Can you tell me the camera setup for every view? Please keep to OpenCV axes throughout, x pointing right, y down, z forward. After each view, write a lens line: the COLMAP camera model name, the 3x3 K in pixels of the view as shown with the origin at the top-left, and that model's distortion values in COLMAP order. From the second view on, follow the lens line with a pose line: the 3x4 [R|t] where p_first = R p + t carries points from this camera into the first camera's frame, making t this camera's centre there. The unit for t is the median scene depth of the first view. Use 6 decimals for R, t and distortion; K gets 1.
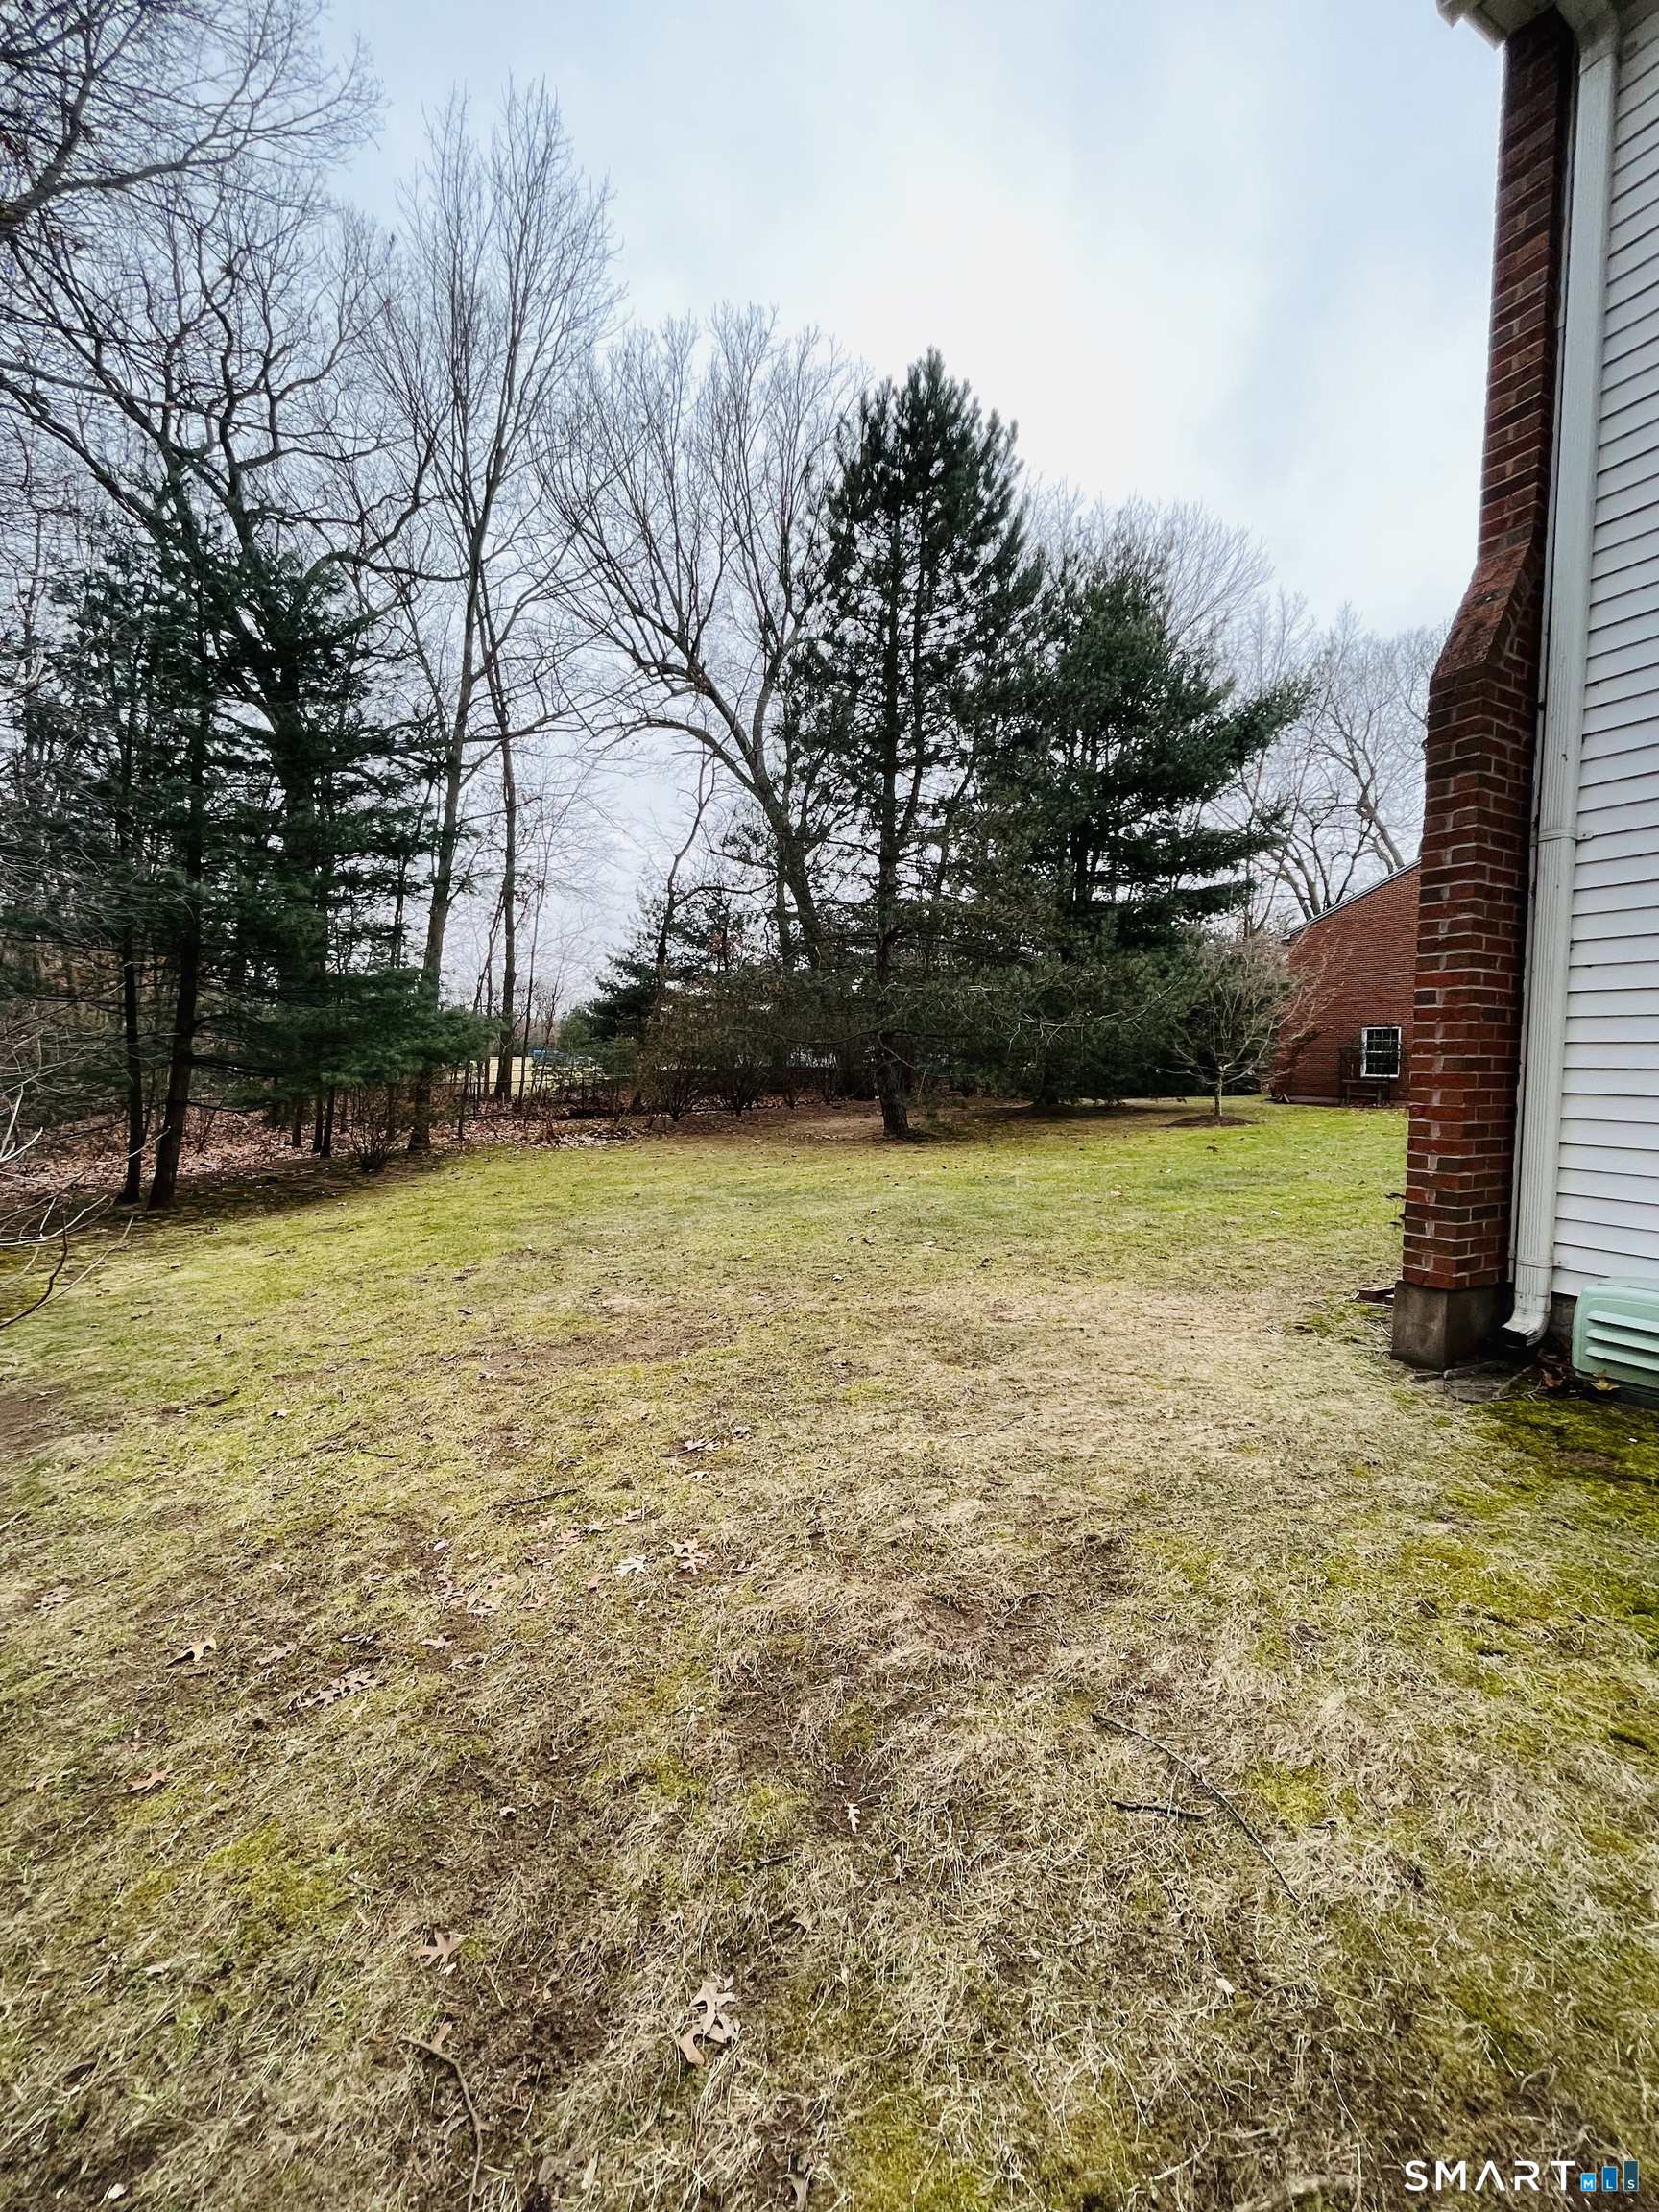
lens RADIAL K [[890.9, 0, 828.8], [0, 890.9, 1104.9], [0, 0, 1]] dist [-0.002385, -0.000366]
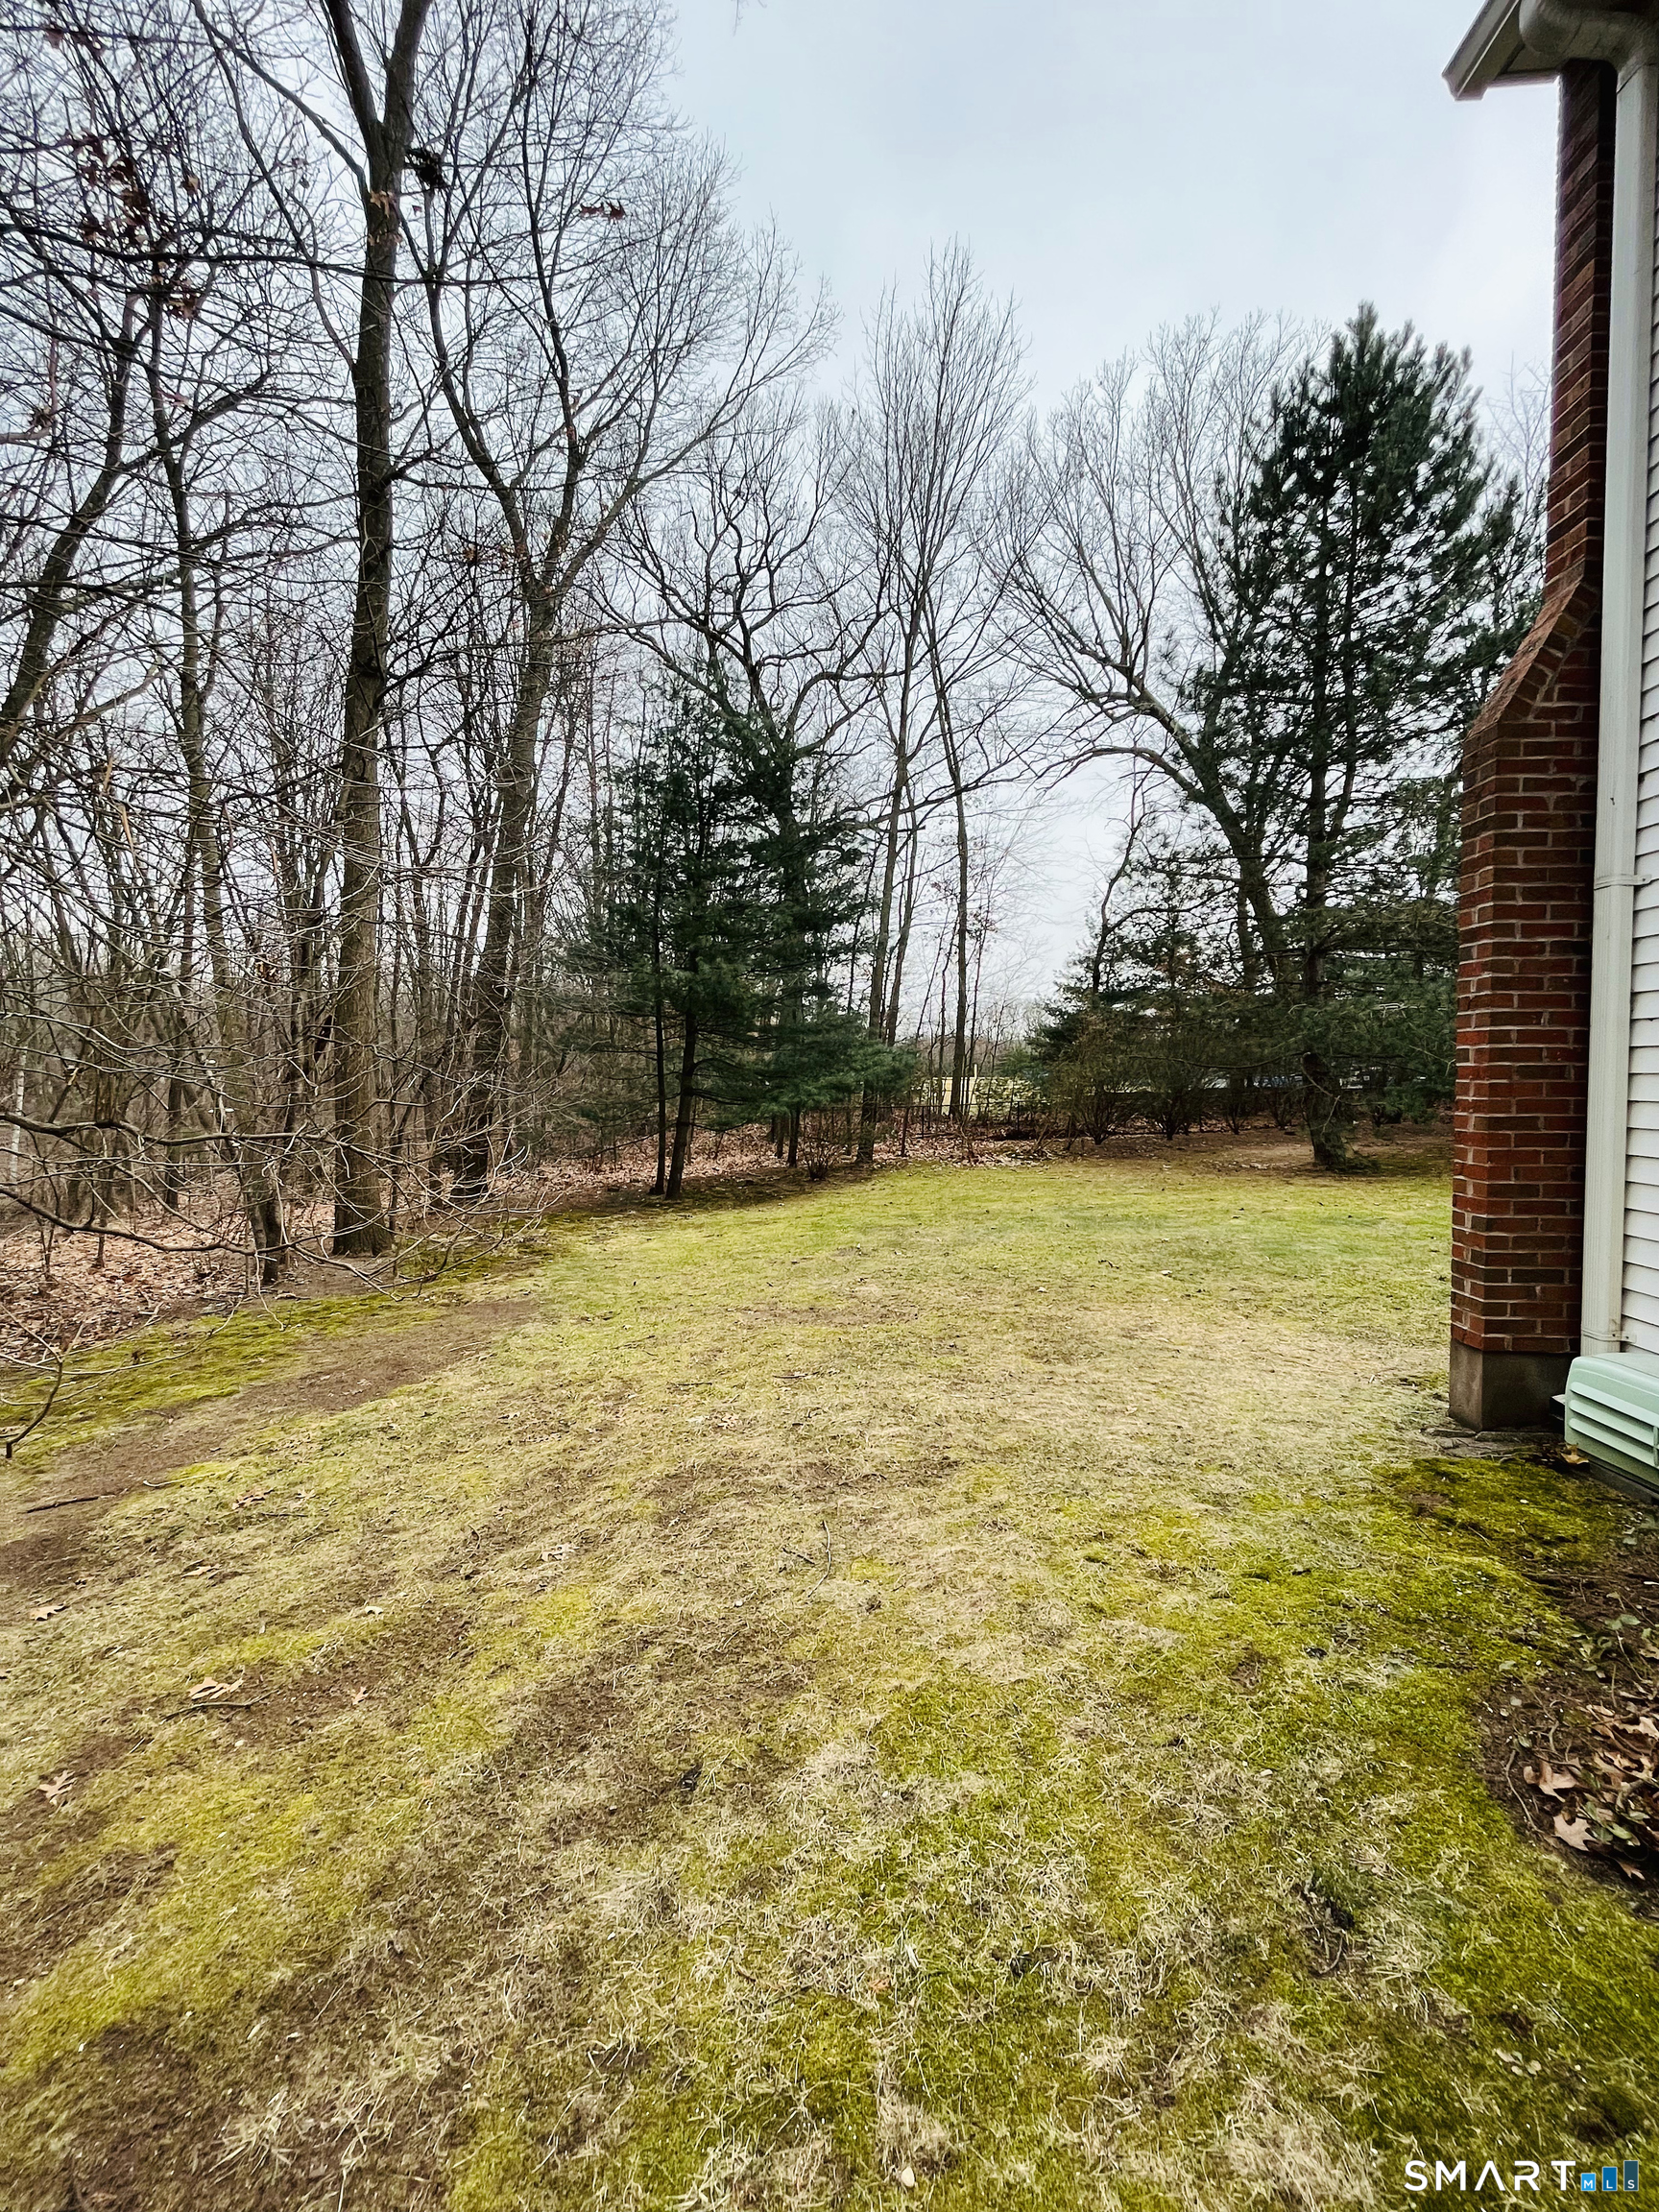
lens RADIAL K [[890.9, 0, 828.8], [0, 890.9, 1106.7], [0, 0, 1]] dist [-0.002385, -0.000366]
pose [[0.857784, 0.004264, -0.513993, 0.573904], [-0.013506, 0.999807, -0.014246, -0.038740], [0.513833, 0.019162, 0.857676, -0.226756]]
